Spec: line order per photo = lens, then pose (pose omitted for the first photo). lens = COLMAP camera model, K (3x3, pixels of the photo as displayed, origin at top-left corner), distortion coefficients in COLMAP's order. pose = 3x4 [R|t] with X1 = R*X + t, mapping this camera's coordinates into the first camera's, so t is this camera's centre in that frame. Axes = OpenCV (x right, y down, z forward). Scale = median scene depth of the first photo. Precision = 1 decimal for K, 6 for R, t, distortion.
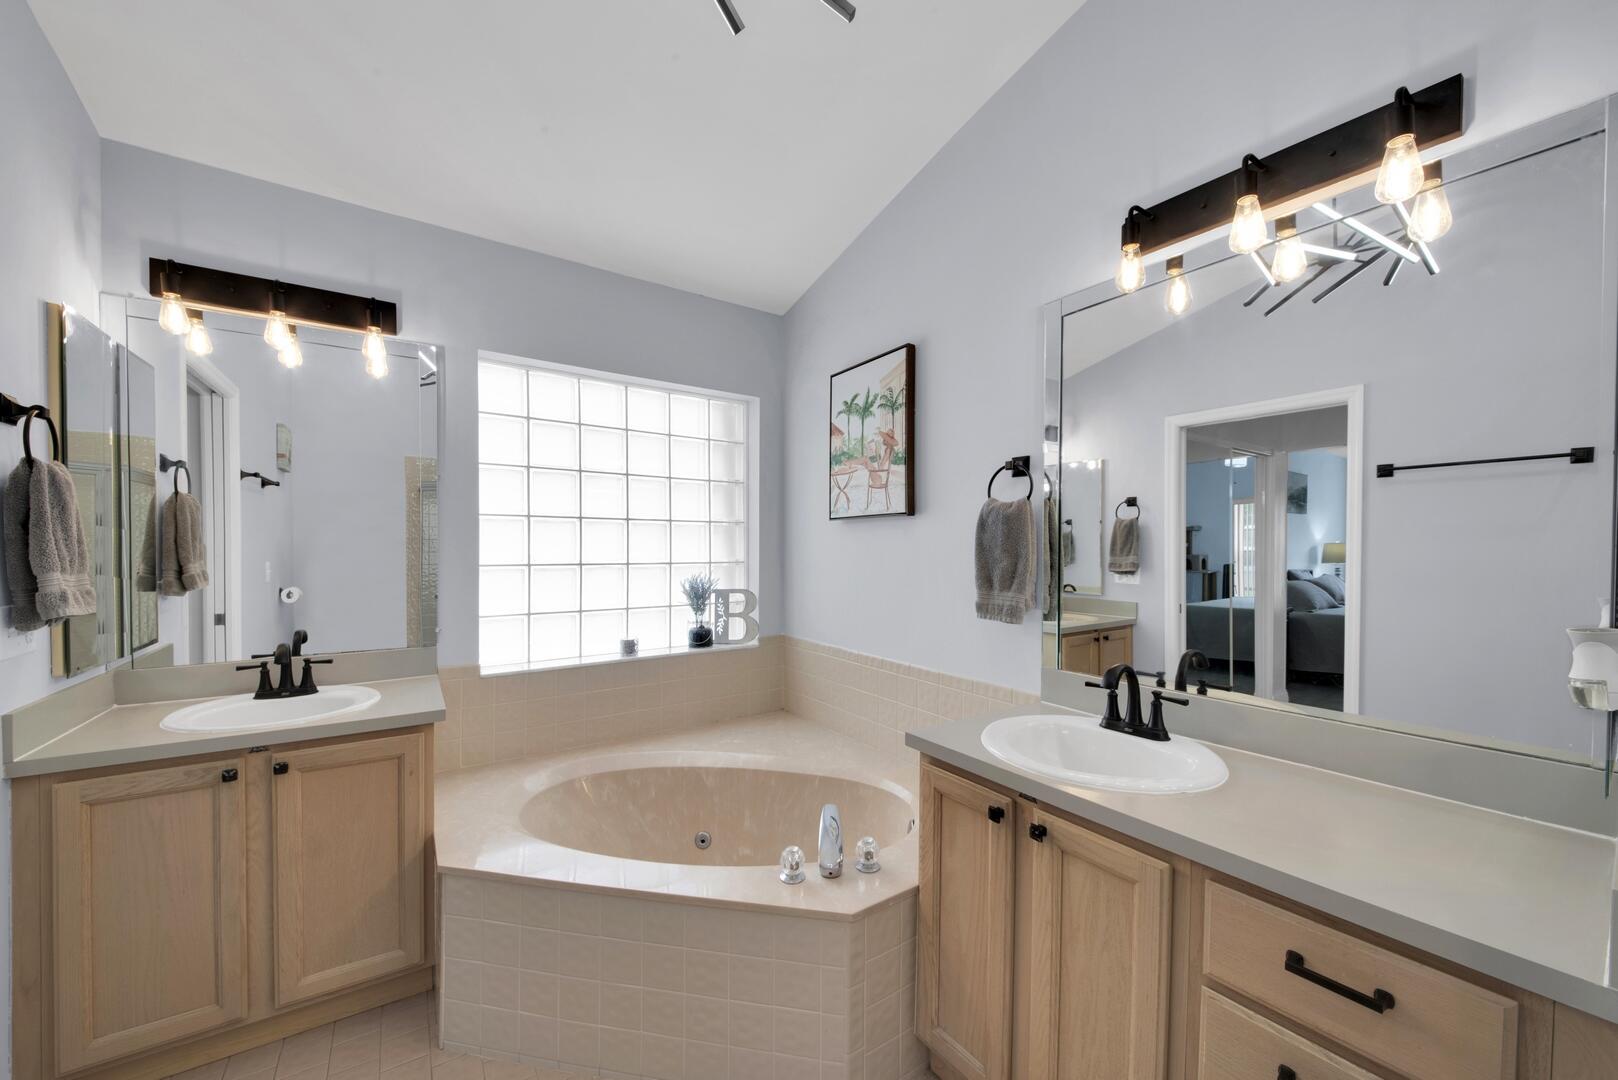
lens RADIAL K [[579.4, 0, 804.4], [0, 579.4, 551.3], [0, 0, 1]] dist [-0.000169, -0.009436]
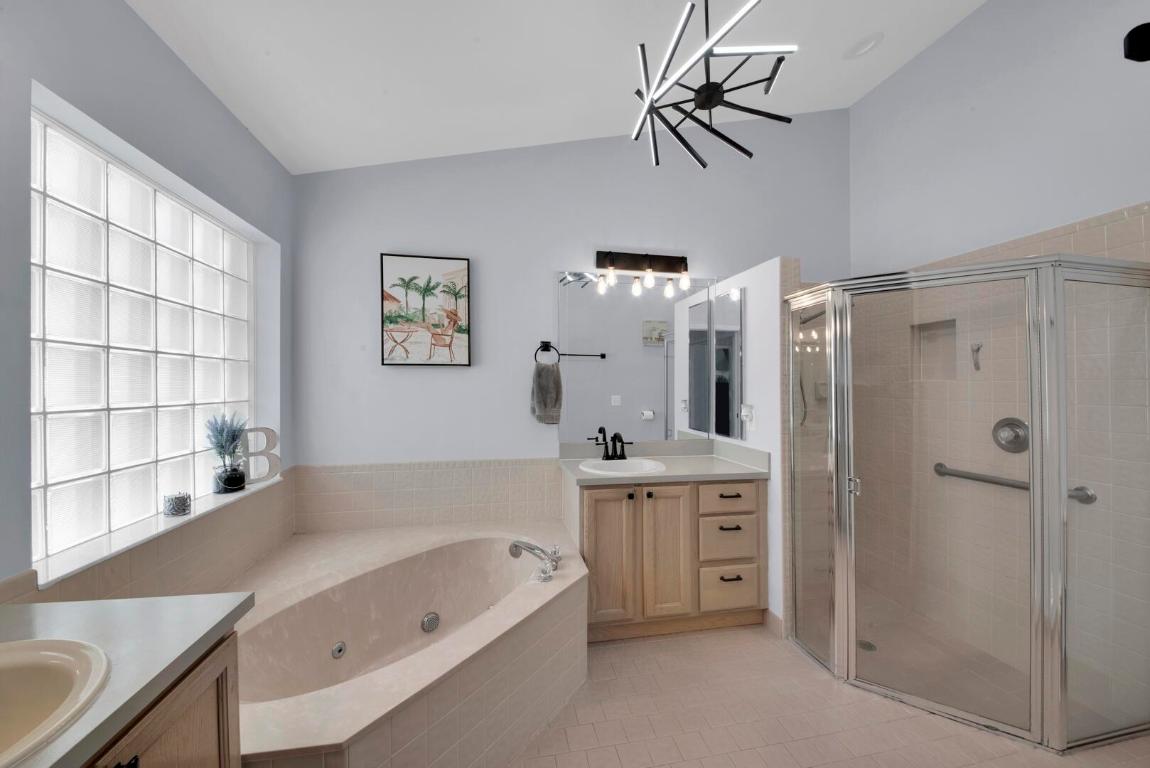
lens RADIAL K [[399.2, 0, 573.0], [0, 399.2, 386.7], [0, 0, 1]] dist [-0.037412, 0.000392]
pose [[0.388897, 0.000656, 0.921281, -0.658941], [0.003307, 0.999992, -0.002108, -0.002694], [-0.921275, 0.003866, 0.388892, 0.288730]]
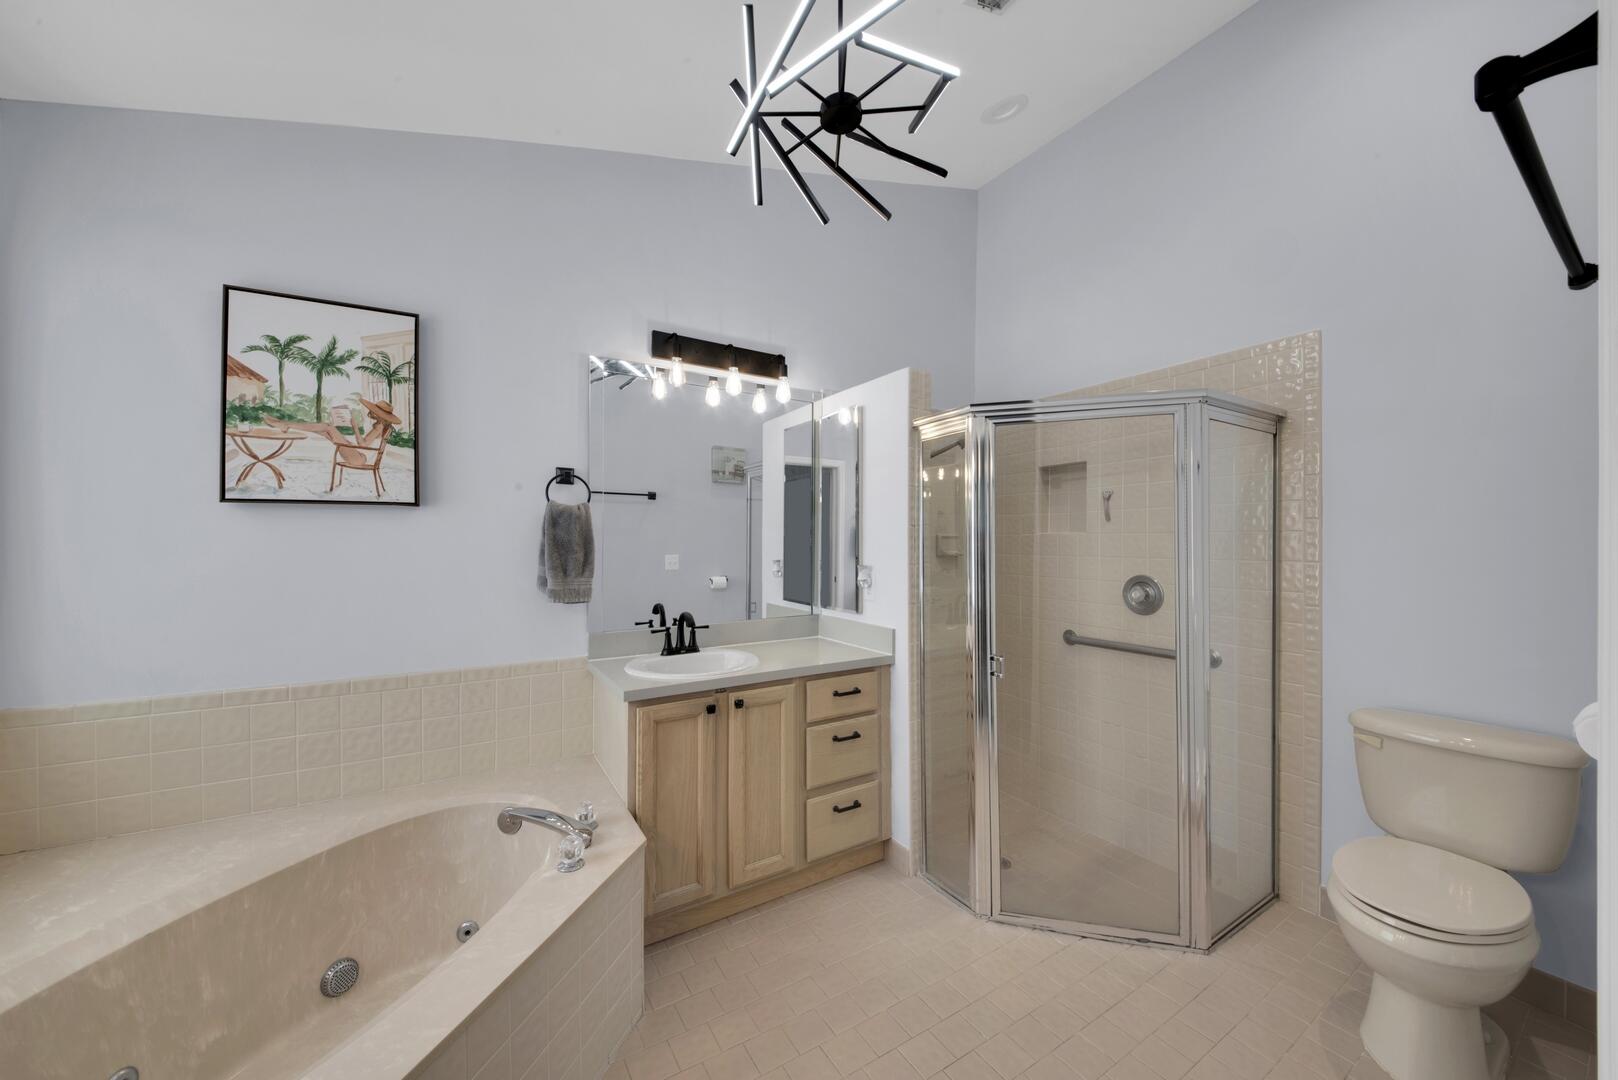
lens RADIAL K [[570.4, 0, 829.7], [0, 570.4, 537.6], [0, 0, 1]] dist [-0.000573, -0.020974]
pose [[0.019492, 0.007066, 0.999785, -0.624167], [0.007475, 0.999946, -0.007213, -0.002859], [-0.999782, 0.007614, 0.019438, 0.322296]]
